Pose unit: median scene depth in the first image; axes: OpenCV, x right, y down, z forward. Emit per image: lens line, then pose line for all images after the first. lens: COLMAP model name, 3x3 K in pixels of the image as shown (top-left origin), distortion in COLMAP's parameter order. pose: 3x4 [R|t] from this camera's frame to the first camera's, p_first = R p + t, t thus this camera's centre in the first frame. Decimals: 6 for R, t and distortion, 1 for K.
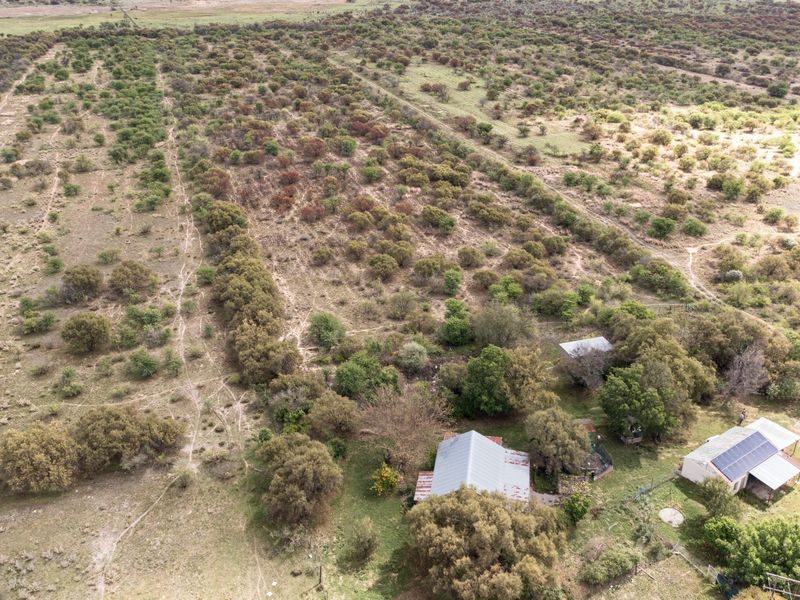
lens RADIAL K [[752.4, 0, 400.0], [0, 752.4, 300.0], [0, 0, 1]] dist [-0.020034, -0.016057]
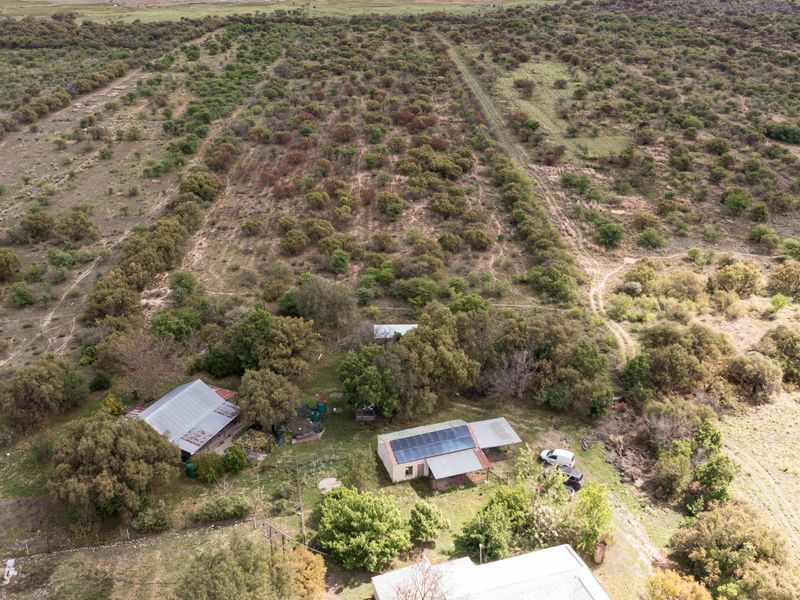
lens RADIAL K [[784.7, 0, 400.0], [0, 784.7, 300.0], [0, 0, 1]] dist [-0.019601, -0.015151]
pose [[0.958007, 0.118499, -0.261116, 0.314290], [-0.120666, 0.992663, 0.007775, 0.007518], [0.260121, 0.024059, 0.965276, -0.010002]]
